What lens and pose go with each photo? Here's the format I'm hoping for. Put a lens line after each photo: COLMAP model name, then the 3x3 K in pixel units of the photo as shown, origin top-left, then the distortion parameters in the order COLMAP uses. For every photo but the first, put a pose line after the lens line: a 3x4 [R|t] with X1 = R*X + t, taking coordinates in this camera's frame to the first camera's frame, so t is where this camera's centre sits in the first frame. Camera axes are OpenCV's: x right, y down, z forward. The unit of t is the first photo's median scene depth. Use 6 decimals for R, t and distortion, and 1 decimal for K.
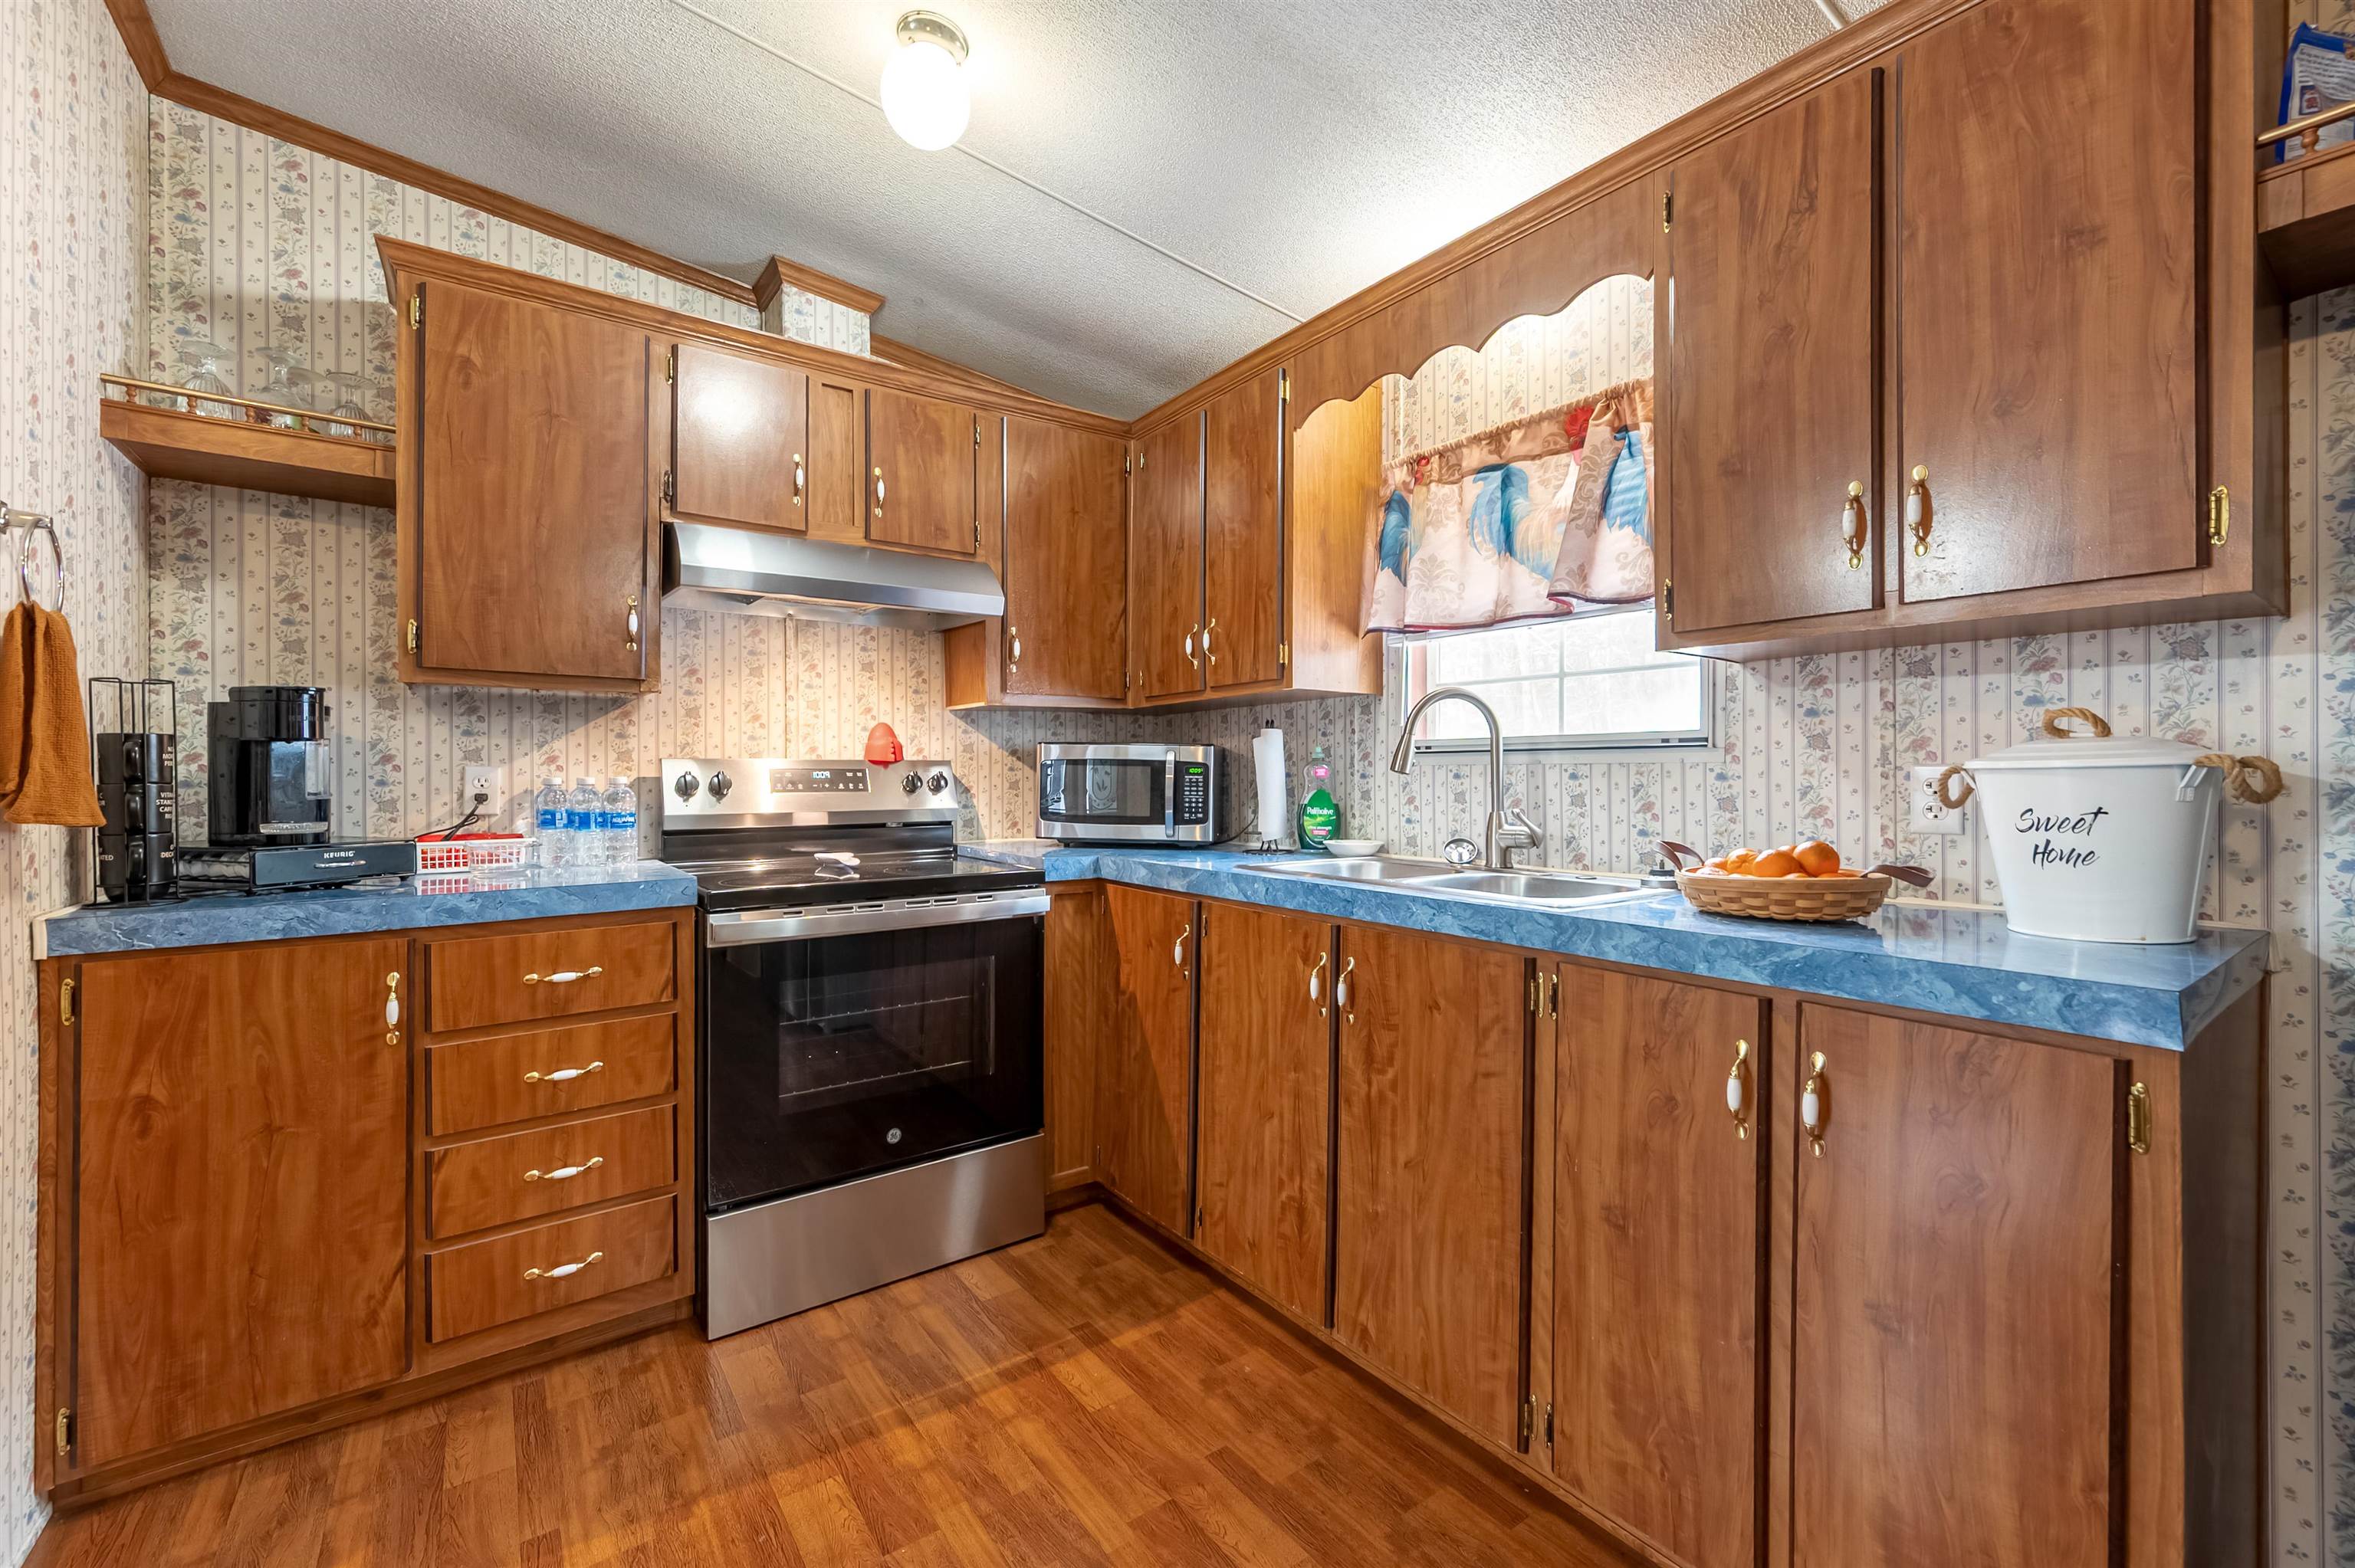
lens RADIAL K [[945.2, 0, 1200.9], [0, 945.2, 778.9], [0, 0, 1]] dist [0.000564, 0.000275]
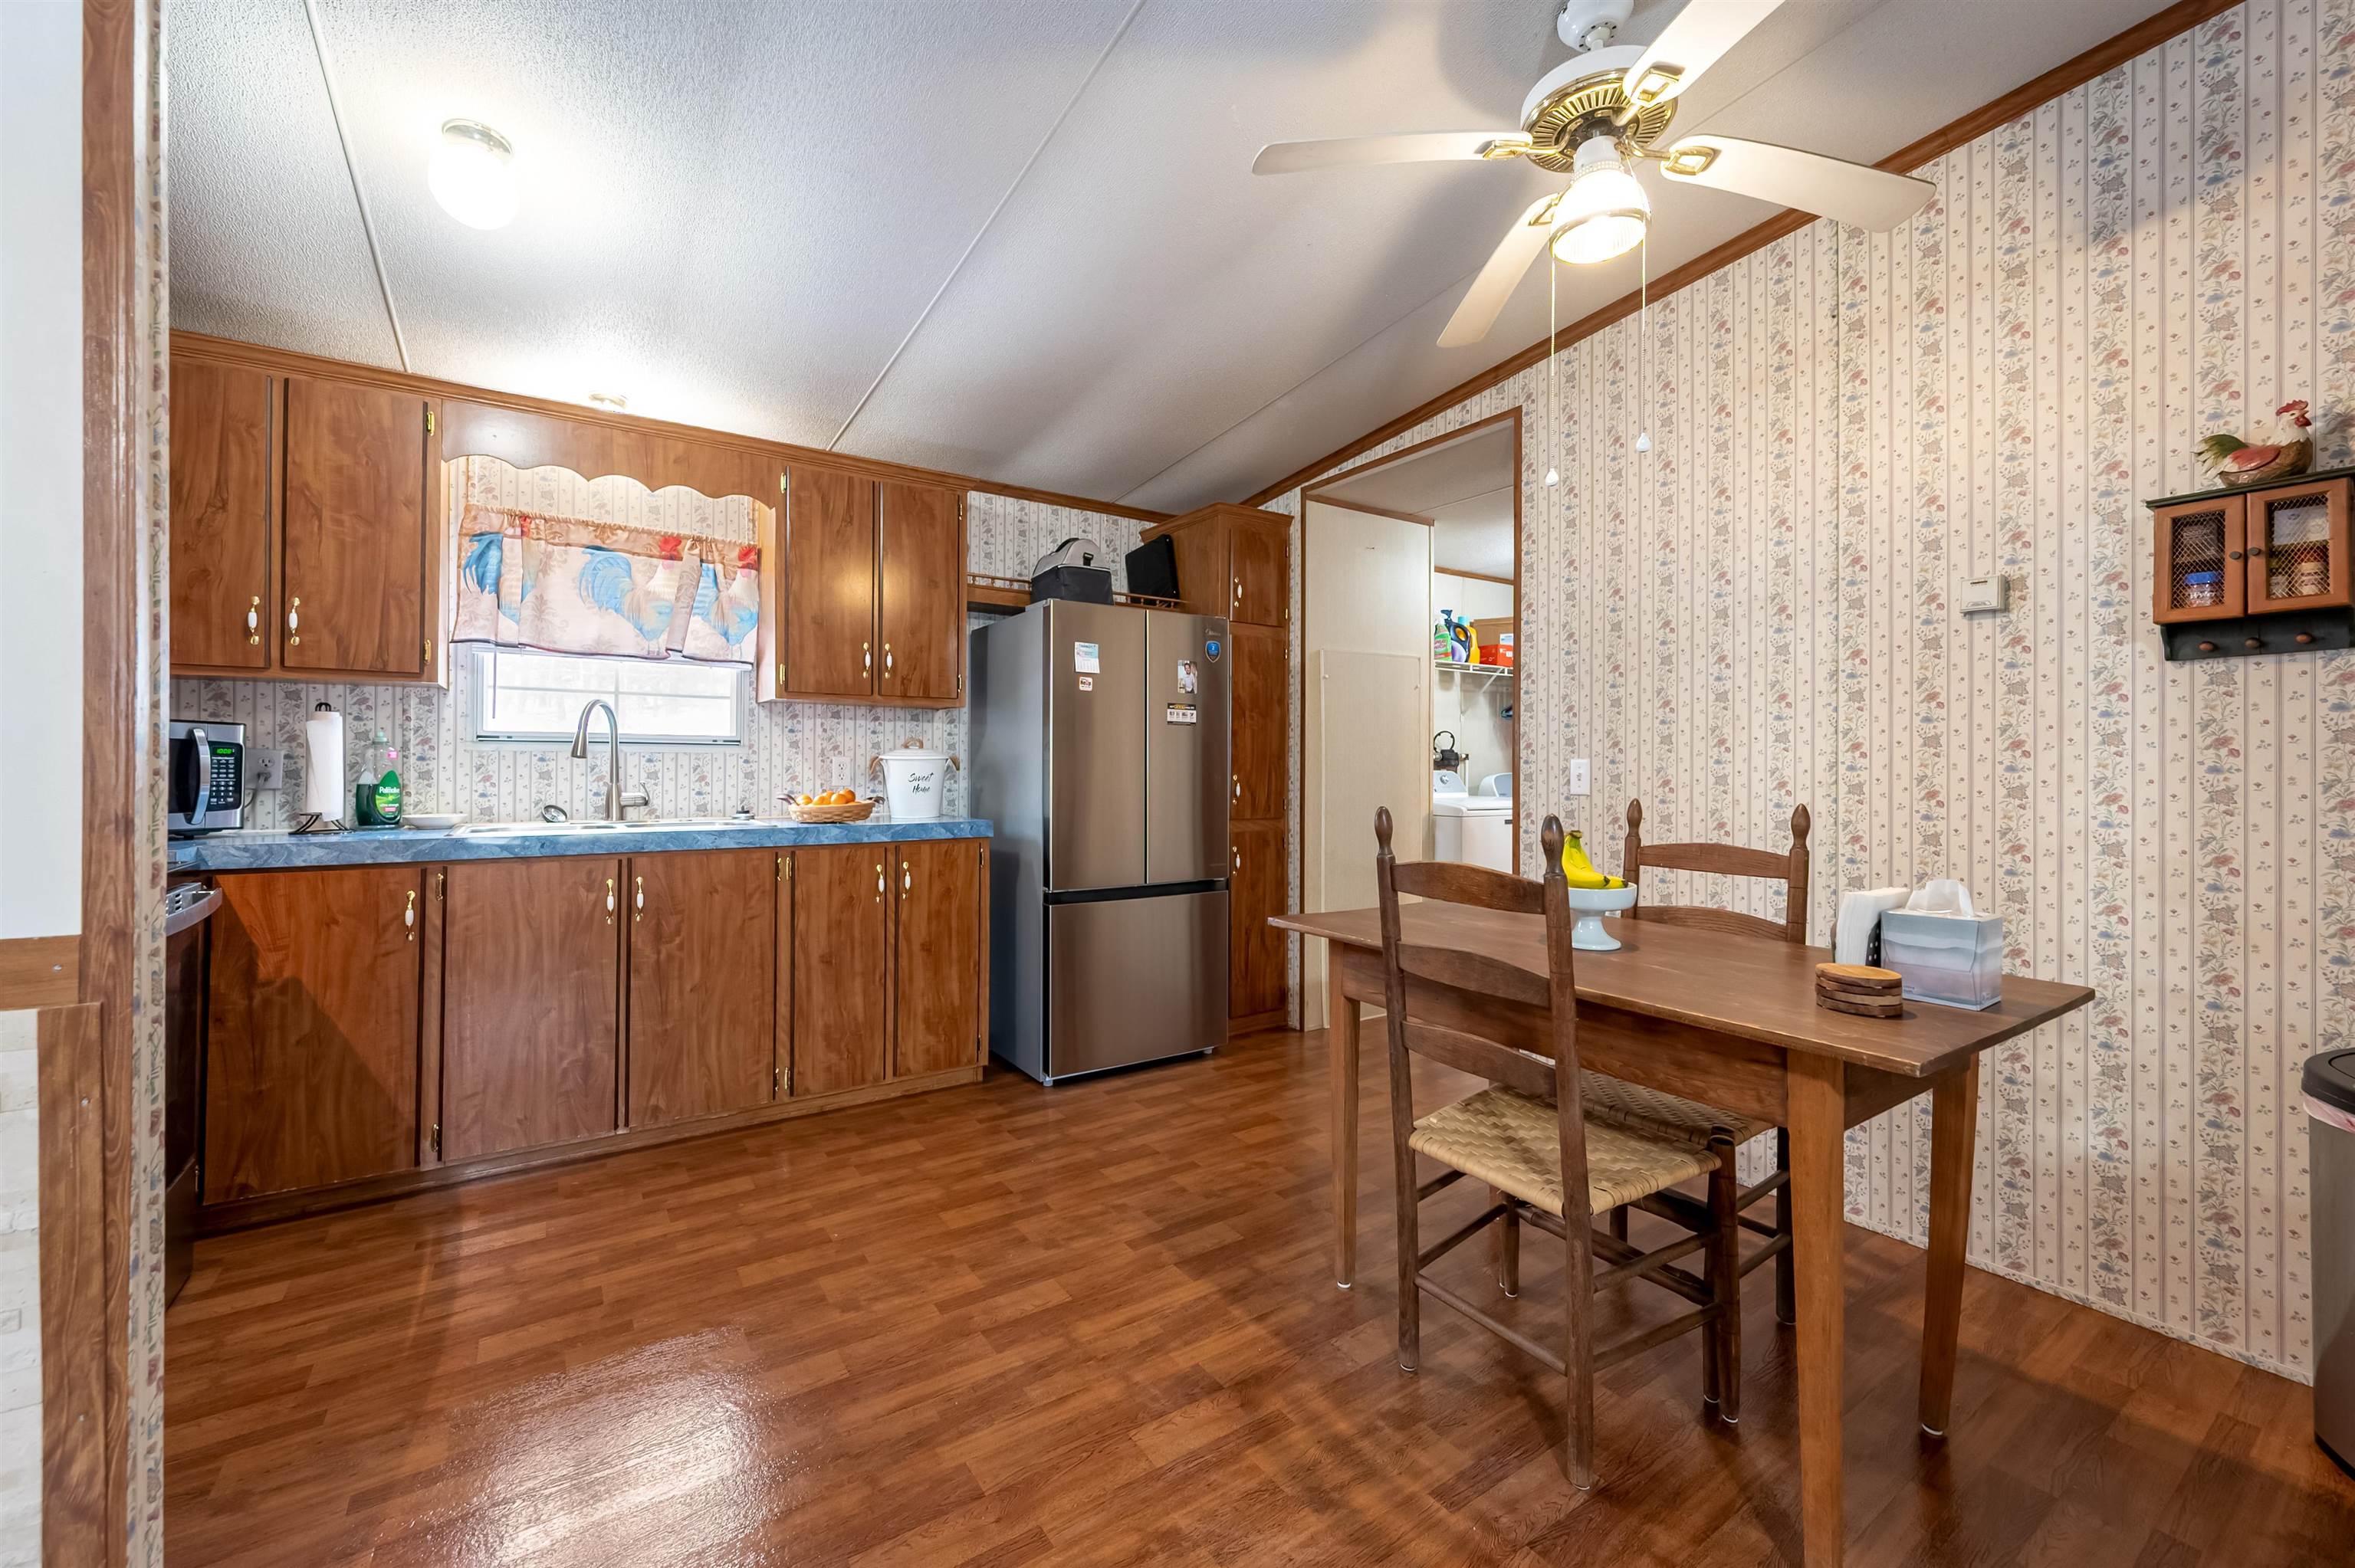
lens RADIAL K [[945.2, 0, 1180.1], [0, 945.2, 758.9], [0, 0, 1]] dist [0.000564, 0.000275]
pose [[0.052875, 0.007311, 0.998574, -1.182843], [-0.002753, 0.999970, -0.007175, 0.003579], [-0.998597, -0.002370, 0.052894, 0.031224]]
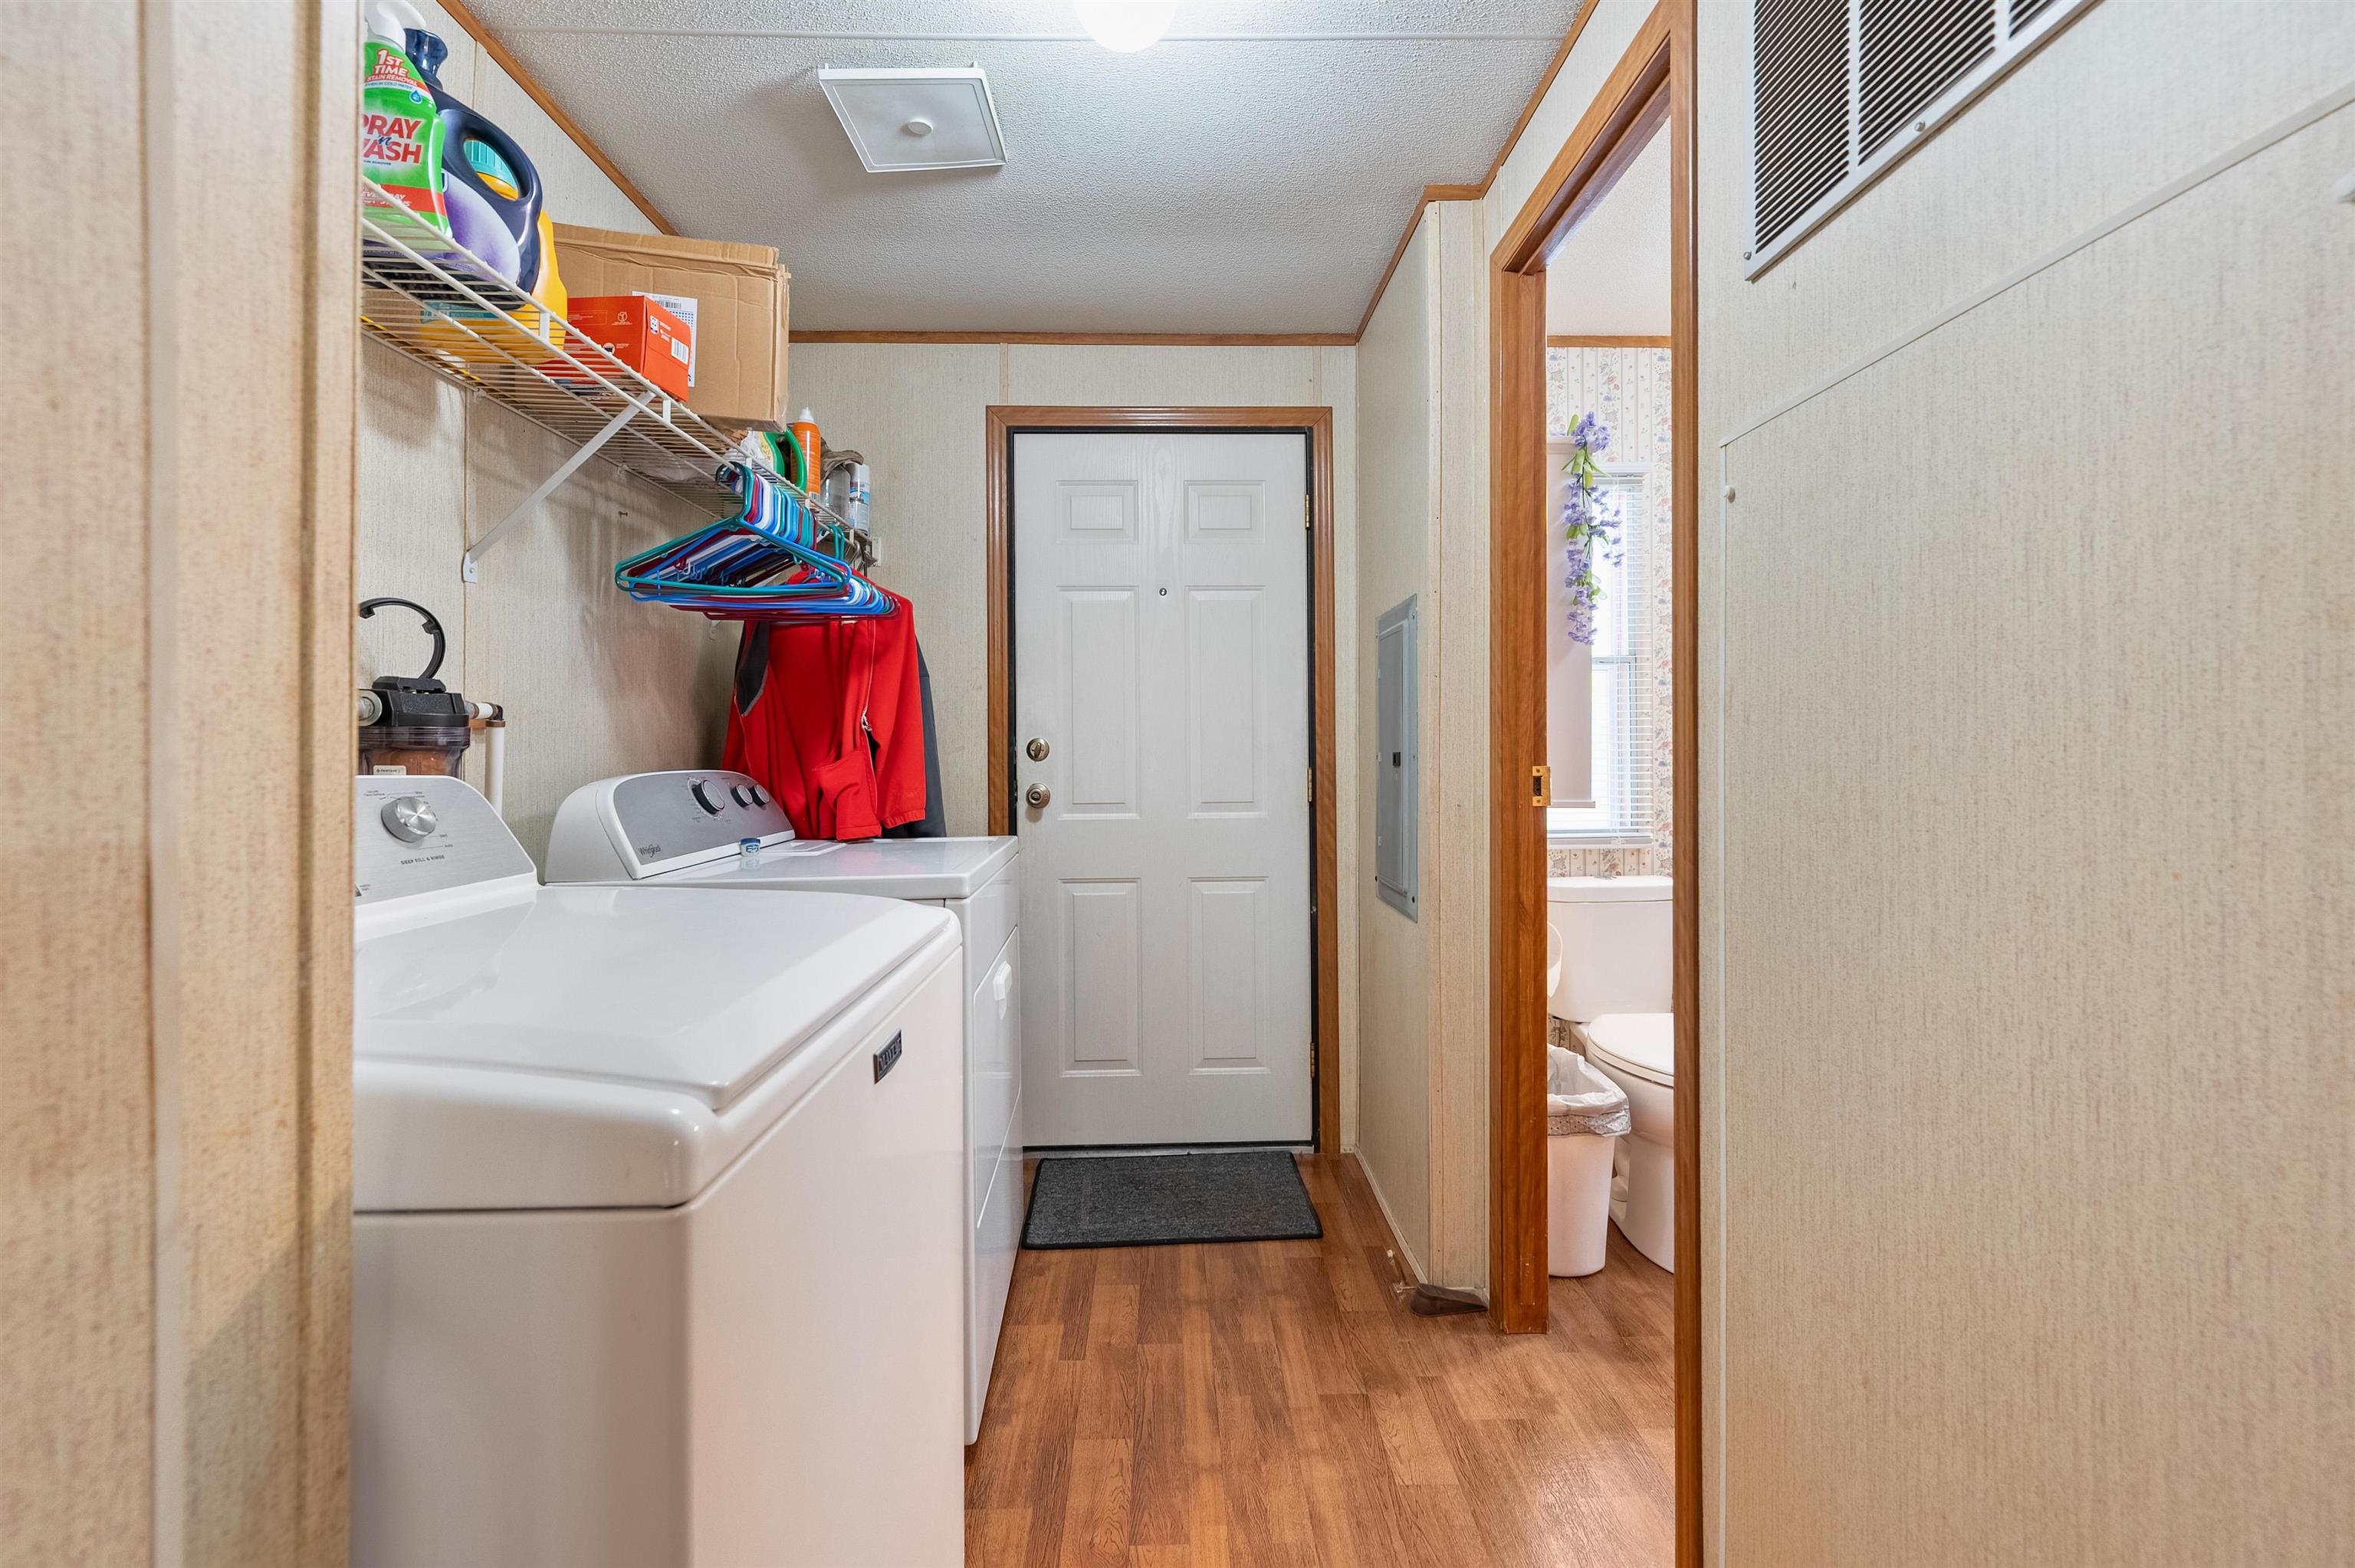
lens RADIAL K [[945.2, 0, 1158.3], [0, 945.2, 742.4], [0, 0, 1]] dist [0.000564, 0.000275]
pose [[-0.805294, 0.007032, 0.592834, 0.773414], [0.002624, 0.999962, -0.008298, 0.003997], [-0.592870, -0.005127, -0.805282, -0.376425]]
